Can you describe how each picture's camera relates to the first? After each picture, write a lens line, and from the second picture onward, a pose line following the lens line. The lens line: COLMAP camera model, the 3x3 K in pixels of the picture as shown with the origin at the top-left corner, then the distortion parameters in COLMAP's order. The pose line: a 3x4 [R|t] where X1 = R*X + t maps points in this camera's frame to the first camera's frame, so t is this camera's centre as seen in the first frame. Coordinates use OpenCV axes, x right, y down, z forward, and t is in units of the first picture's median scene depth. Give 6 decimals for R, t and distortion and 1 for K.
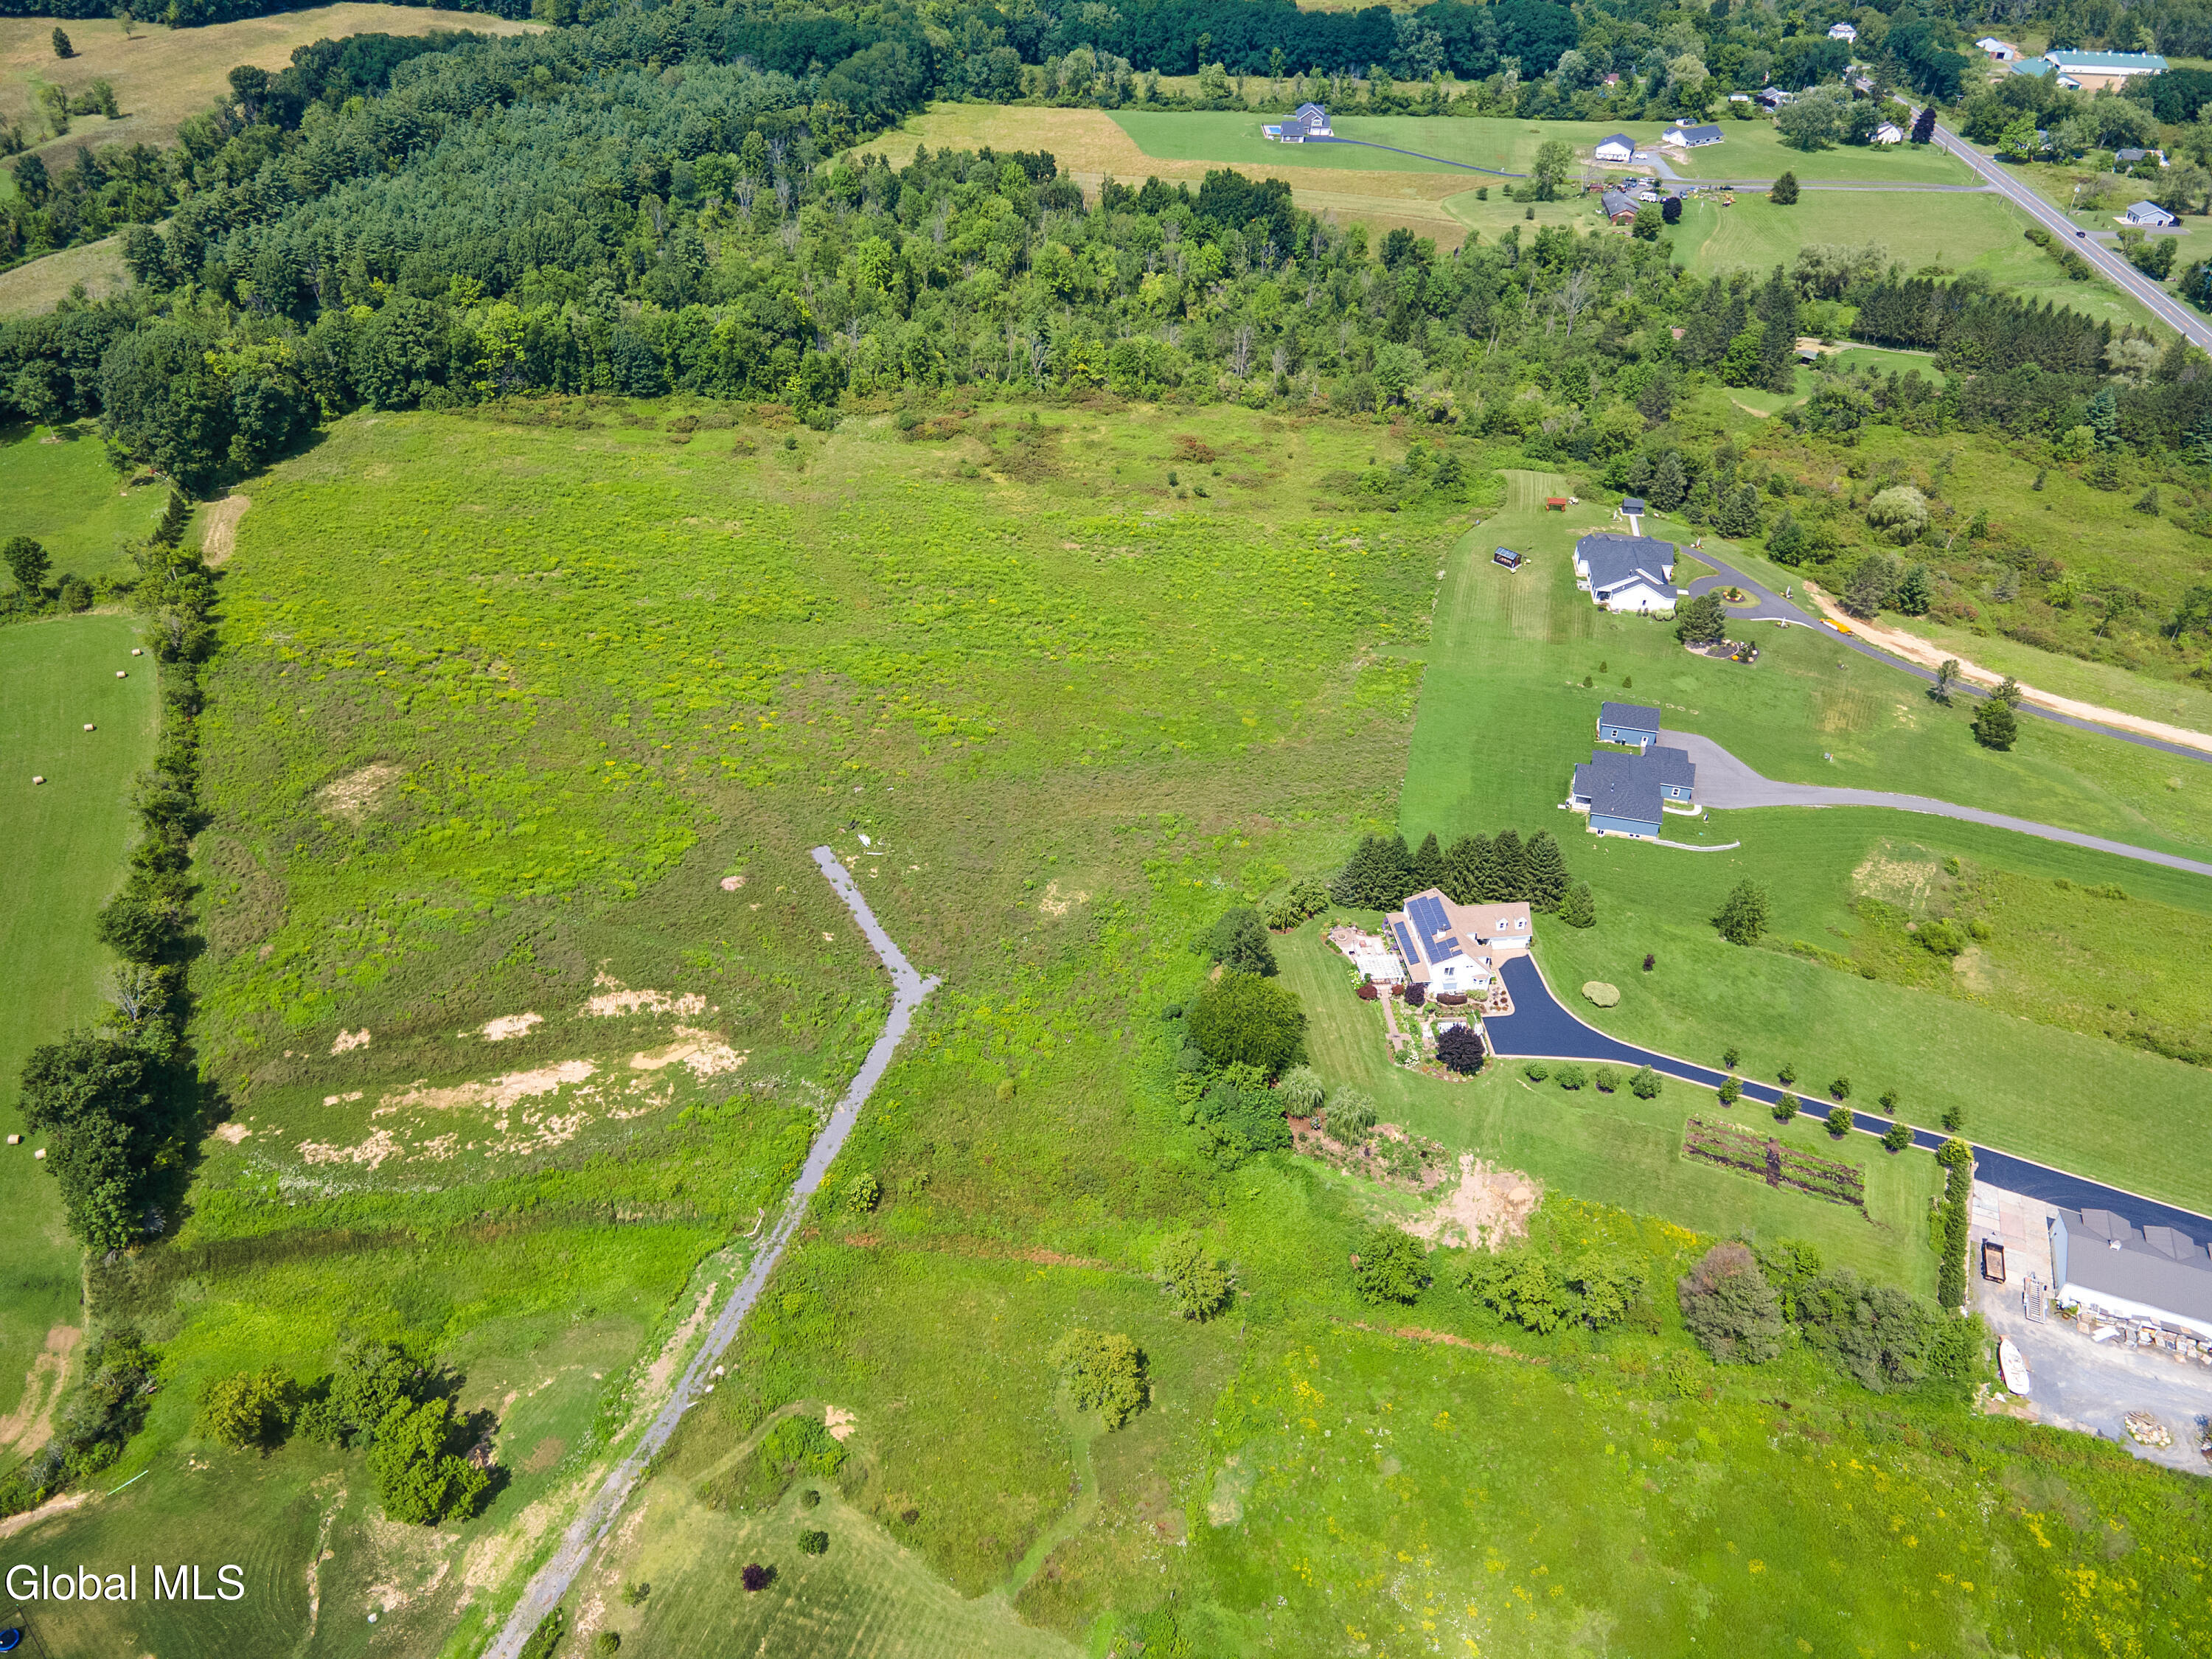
lens RADIAL K [[1621.0, 0, 1095.9], [0, 1621.0, 813.2], [0, 0, 1]] dist [0.011324, 0.071740]
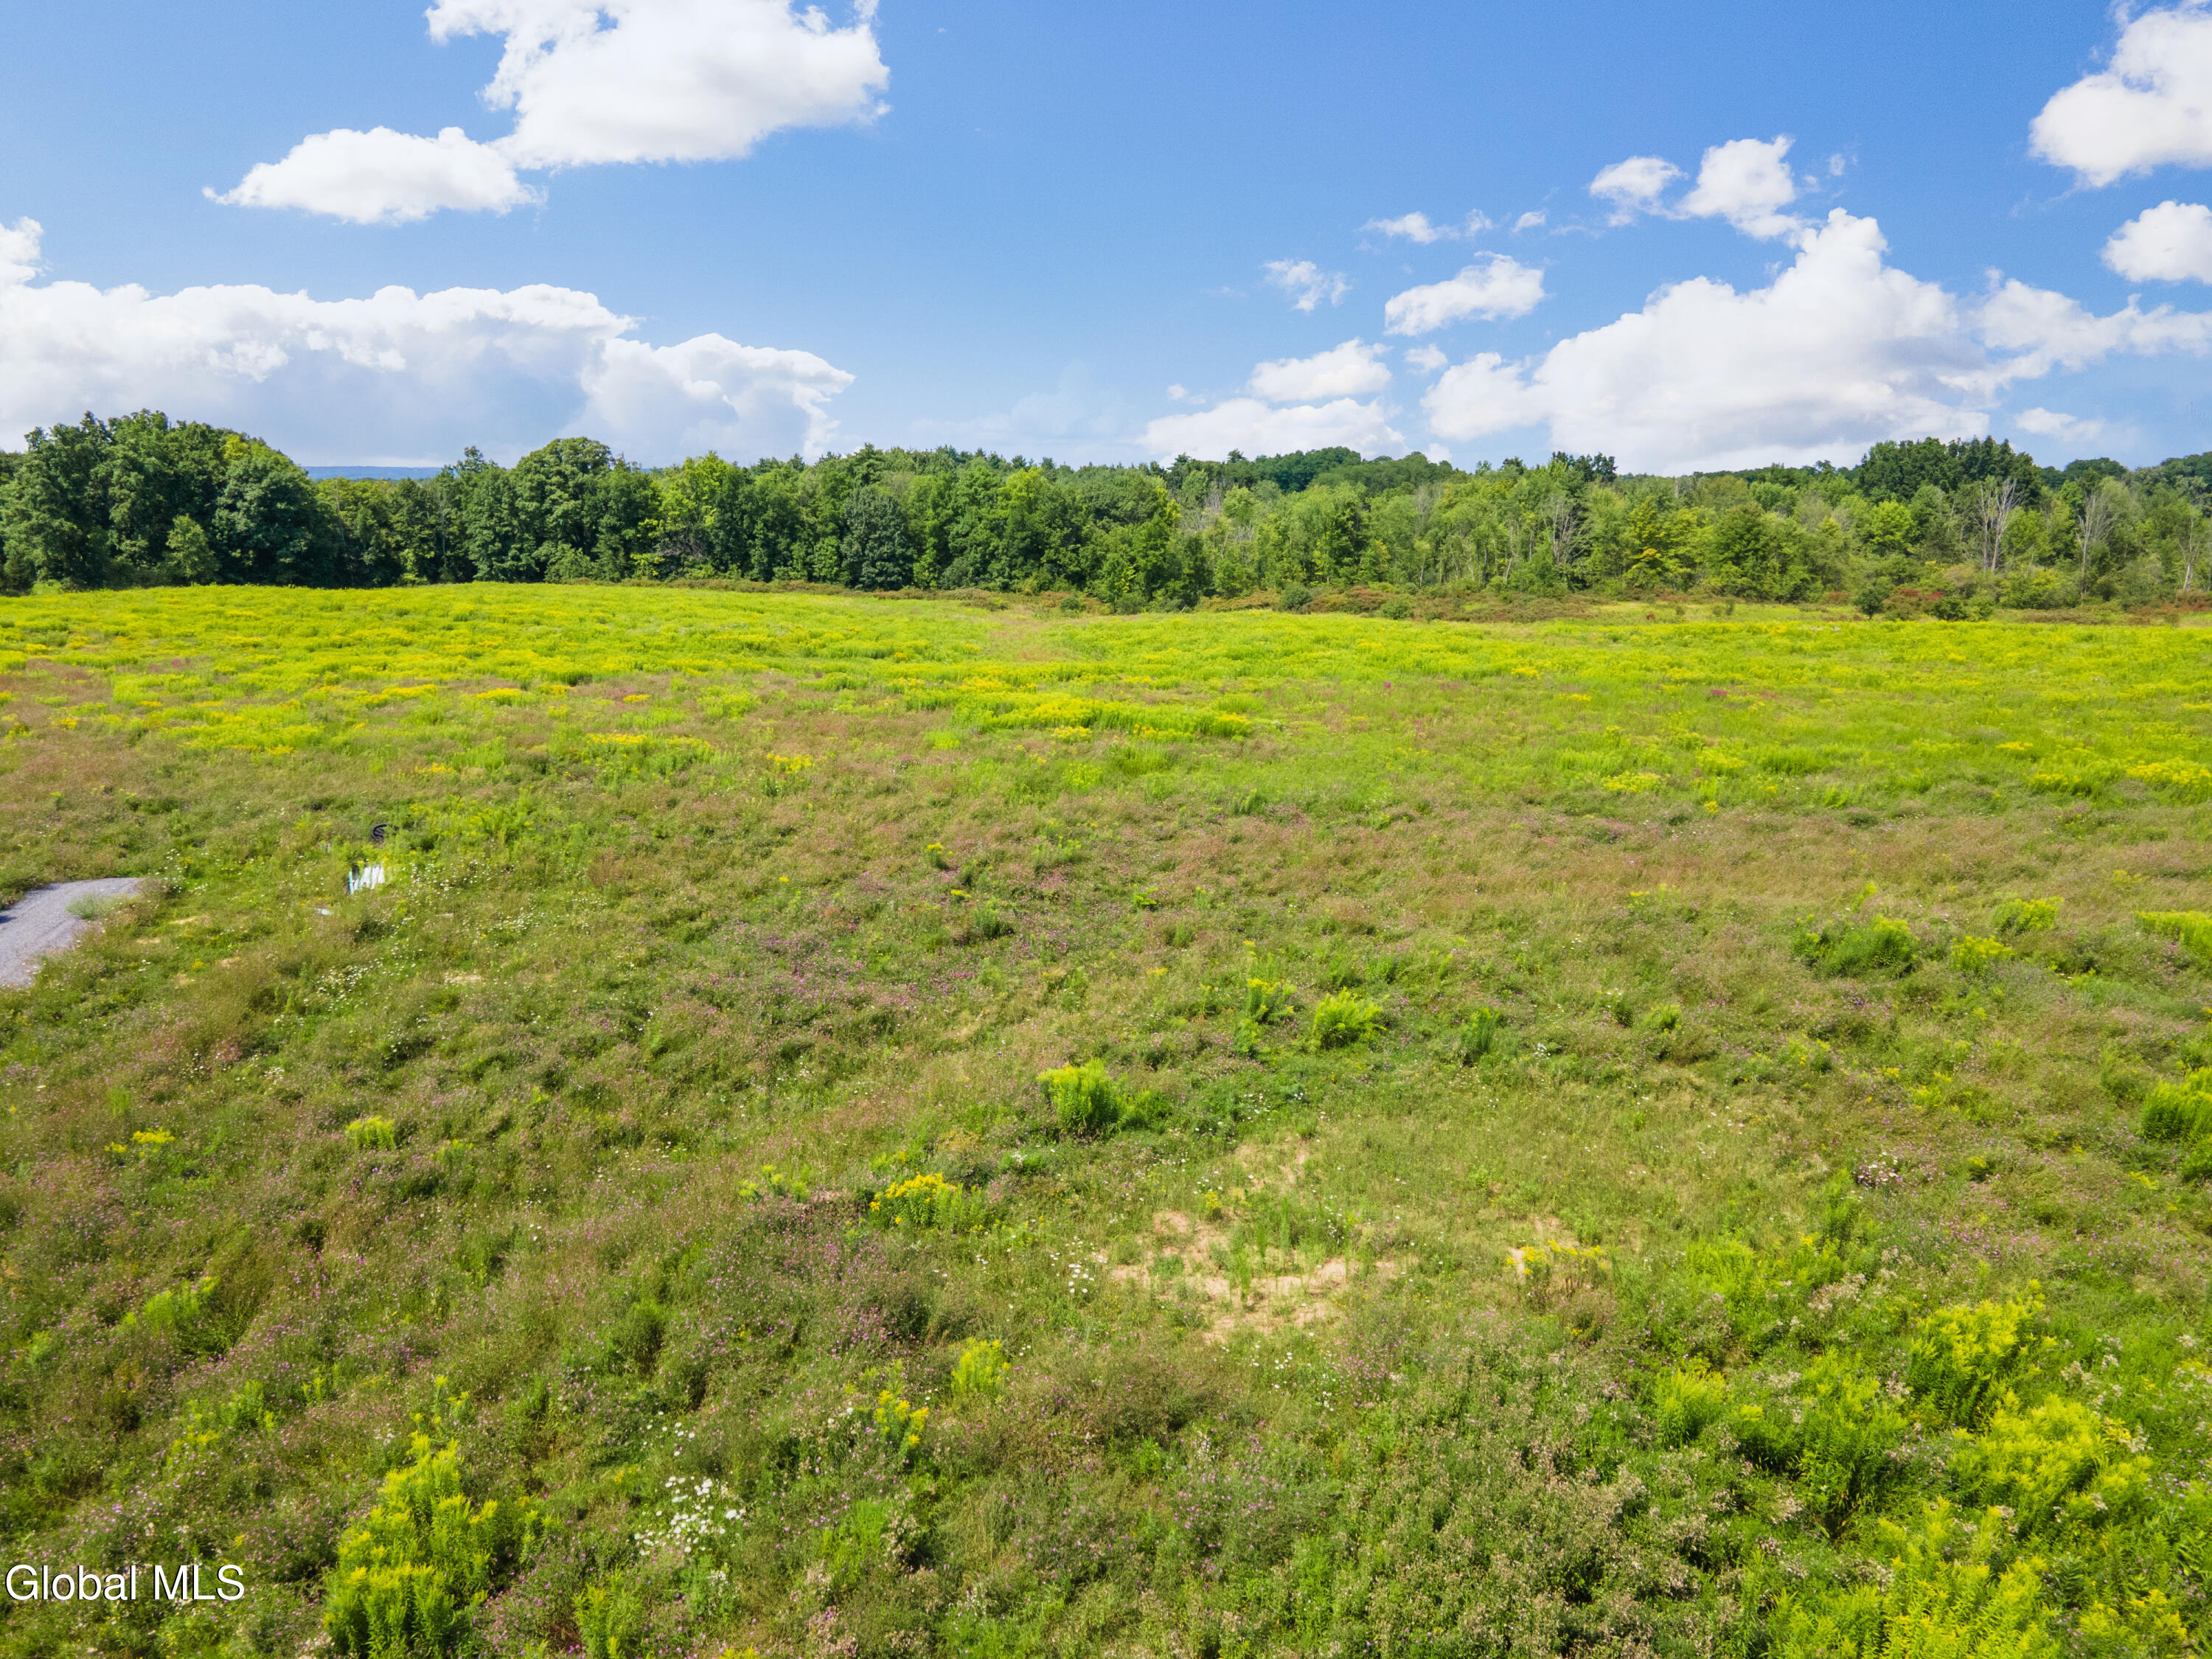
lens RADIAL K [[1608.9, 0, 1088.7], [0, 1608.9, 832.5], [0, 0, 1]] dist [0.041451, 0.007363]
pose [[0.942216, 0.046205, -0.331804, -0.001730], [-0.181104, 0.903493, -0.388460, 0.046103], [0.281834, 0.426104, 0.859654, 0.568623]]
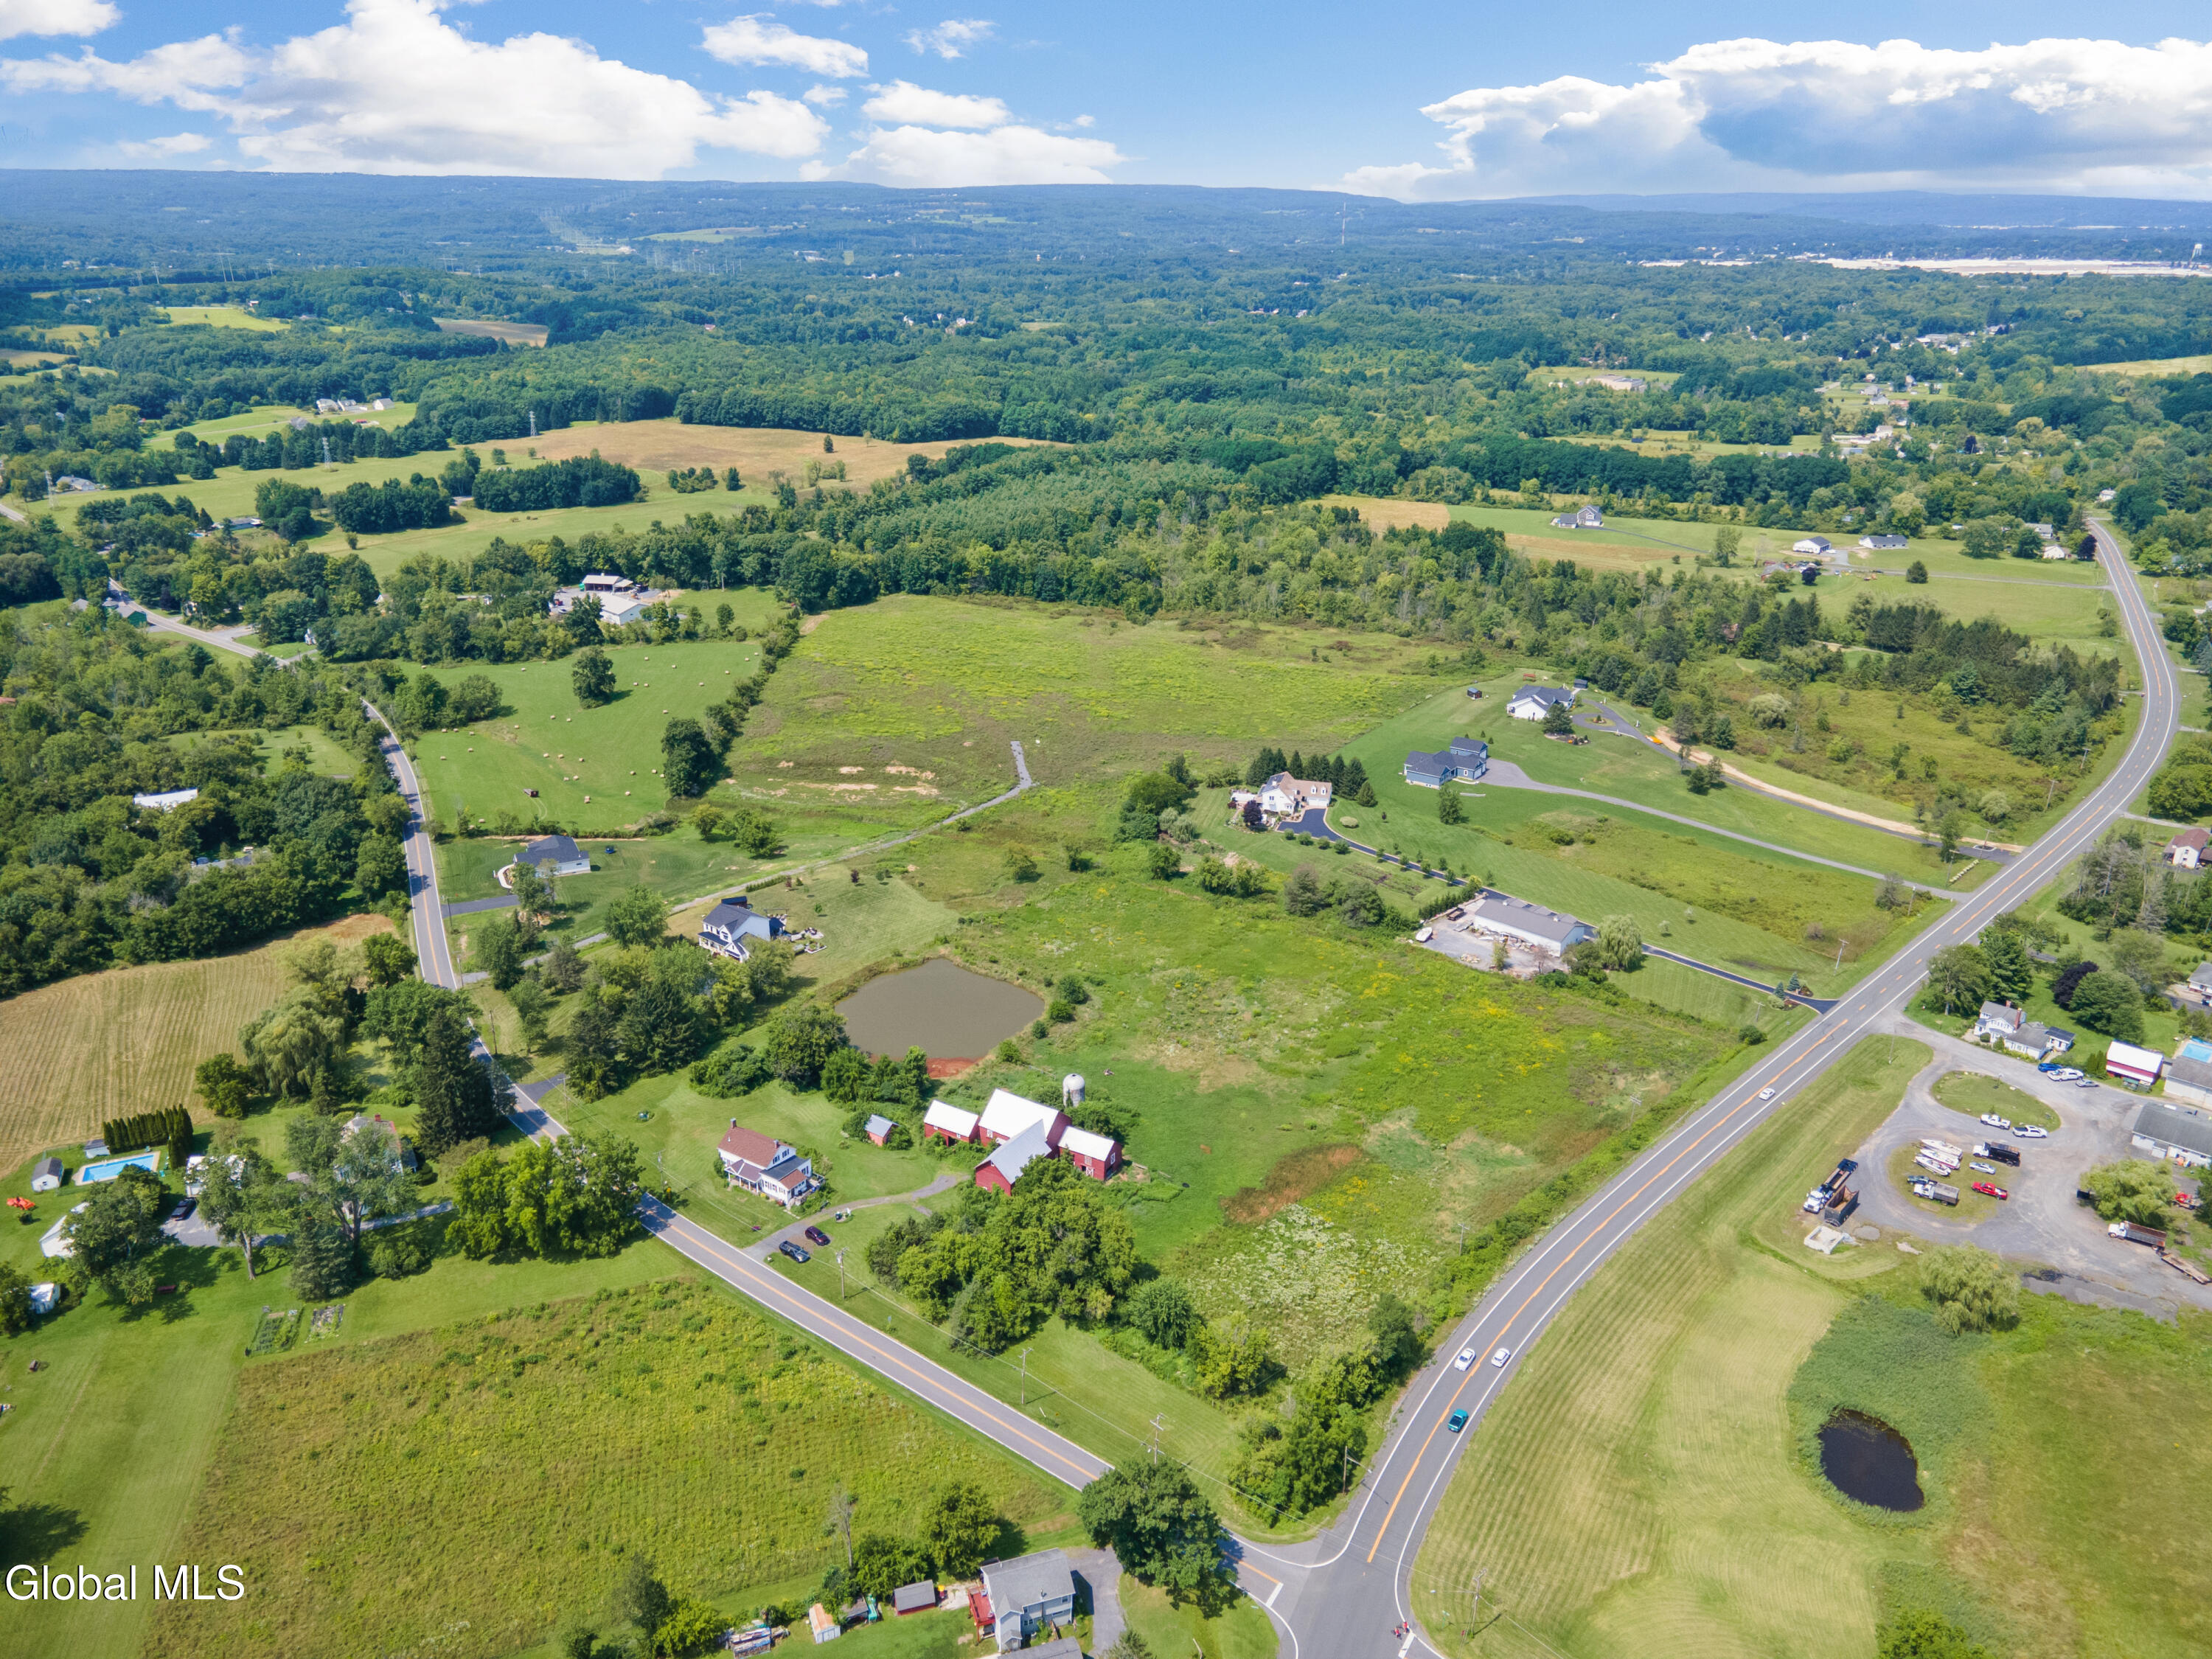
lens RADIAL K [[1620.9, 0, 1092.8], [0, 1620.9, 805.9], [0, 0, 1]] dist [0.030290, 0.032524]
pose [[0.927785, 0.119158, -0.353575, 0.417367], [-0.212066, 0.948095, -0.236948, 0.362305], [0.306989, 0.294818, 0.904898, -0.497120]]
